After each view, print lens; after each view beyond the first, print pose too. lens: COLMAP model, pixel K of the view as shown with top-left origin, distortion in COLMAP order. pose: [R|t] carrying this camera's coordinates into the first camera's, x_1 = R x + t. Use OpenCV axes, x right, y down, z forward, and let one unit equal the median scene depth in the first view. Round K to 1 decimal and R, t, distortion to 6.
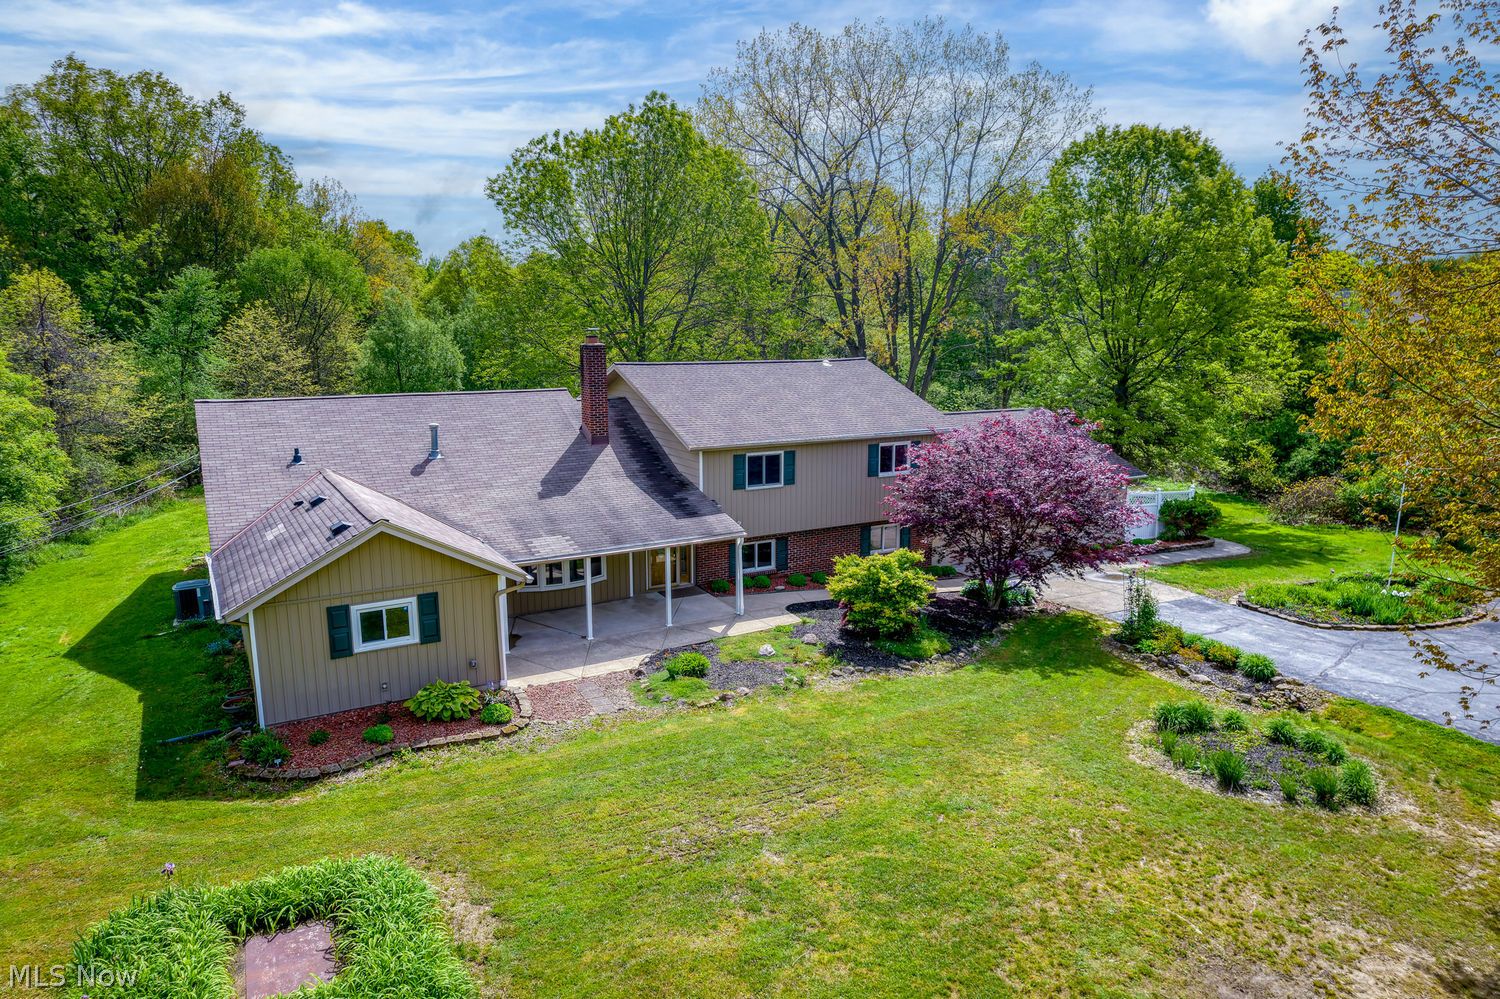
lens RADIAL K [[944.9, 0, 750.0], [0, 944.9, 499.5], [0, 0, 1]] dist [-0.005003, -0.001478]
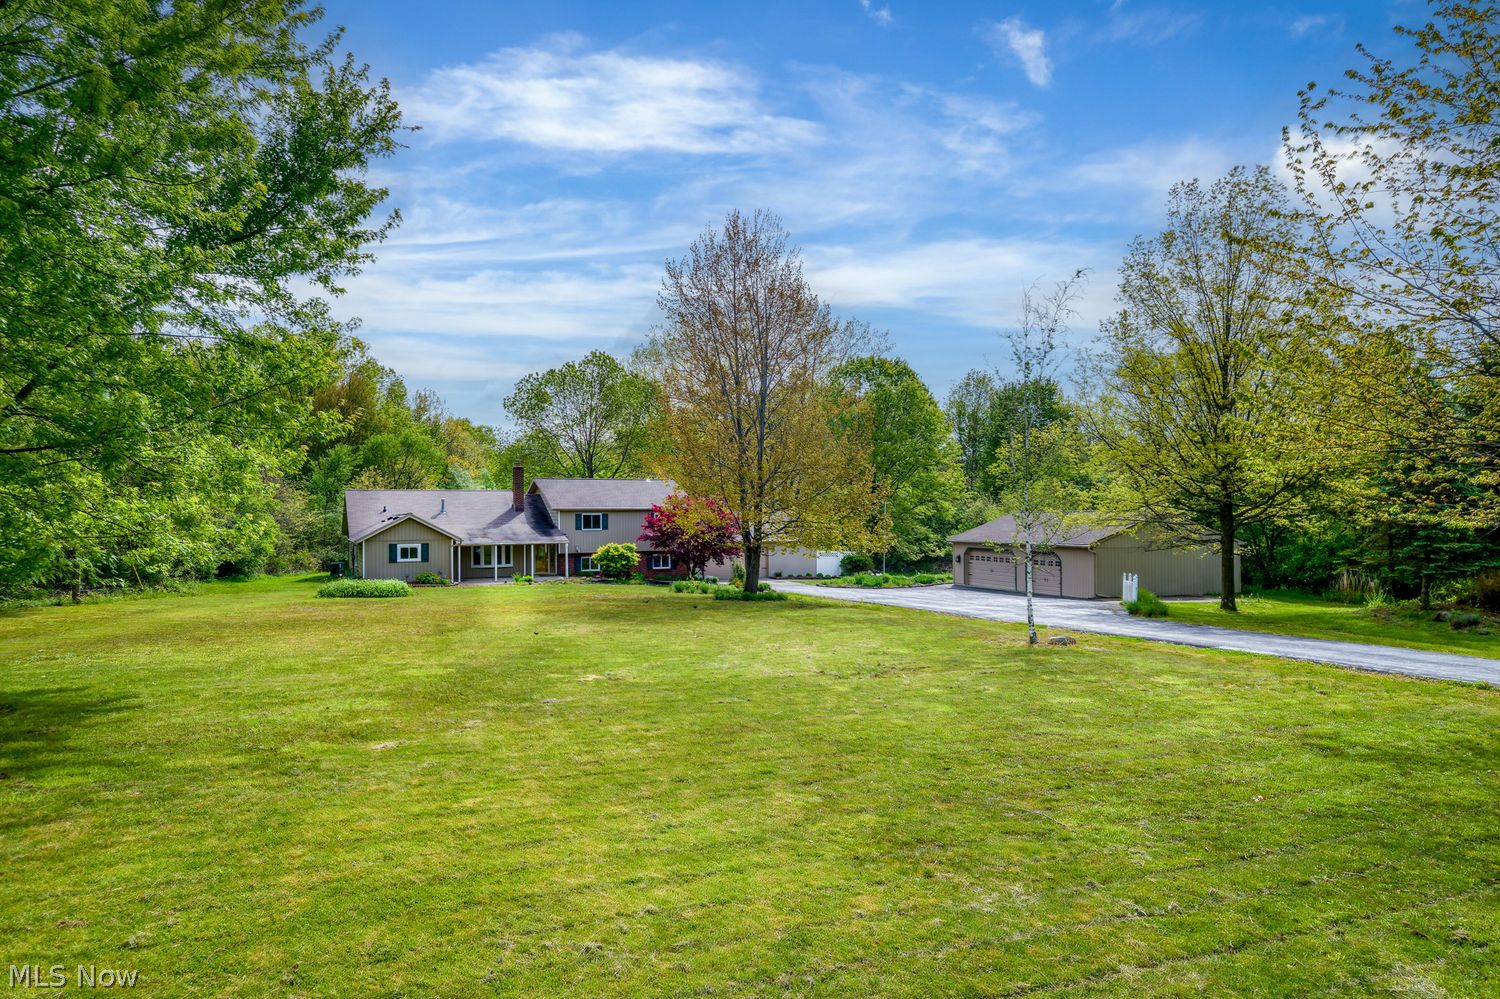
lens RADIAL K [[989.8, 0, 750.0], [0, 989.8, 499.5], [0, 0, 1]] dist [-0.026259, -0.001005]
pose [[0.994459, -0.018856, -0.103422, 0.619240], [-0.001796, 0.980592, -0.196053, 0.367303], [0.105112, 0.195153, 0.975124, -1.190667]]
